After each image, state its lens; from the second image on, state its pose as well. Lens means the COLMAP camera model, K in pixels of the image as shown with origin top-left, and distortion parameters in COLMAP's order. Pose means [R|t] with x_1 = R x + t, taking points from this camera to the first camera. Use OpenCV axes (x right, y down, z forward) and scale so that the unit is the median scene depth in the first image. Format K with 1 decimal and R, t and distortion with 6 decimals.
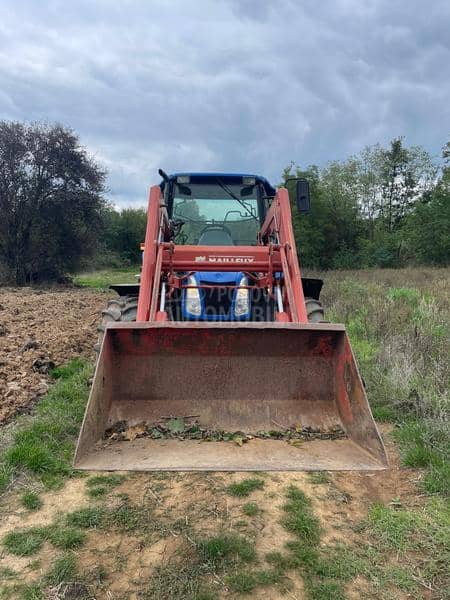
lens RADIAL K [[470.1, 0, 213.1], [0, 470.1, 303.5], [0, 0, 1]] dist [0.043564, -0.077404]
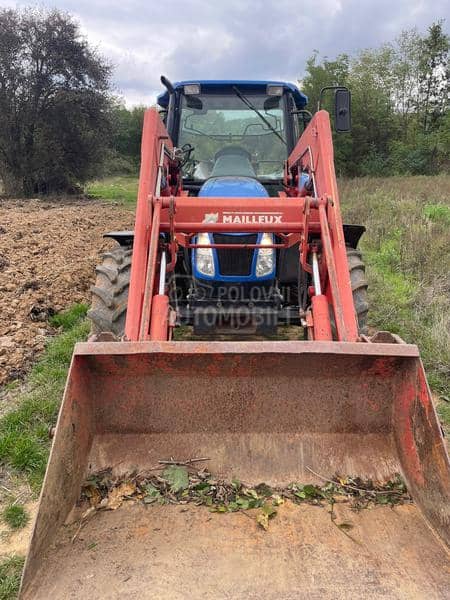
lens RADIAL K [[470.1, 0, 225.0], [0, 470.1, 307.8], [0, 0, 1]] dist [0.043564, -0.077404]
pose [[0.999863, -0.004185, -0.016024, 0.003722], [0.007420, 0.978211, 0.207481, -0.067817], [0.014806, -0.207571, 0.978108, 0.144154]]
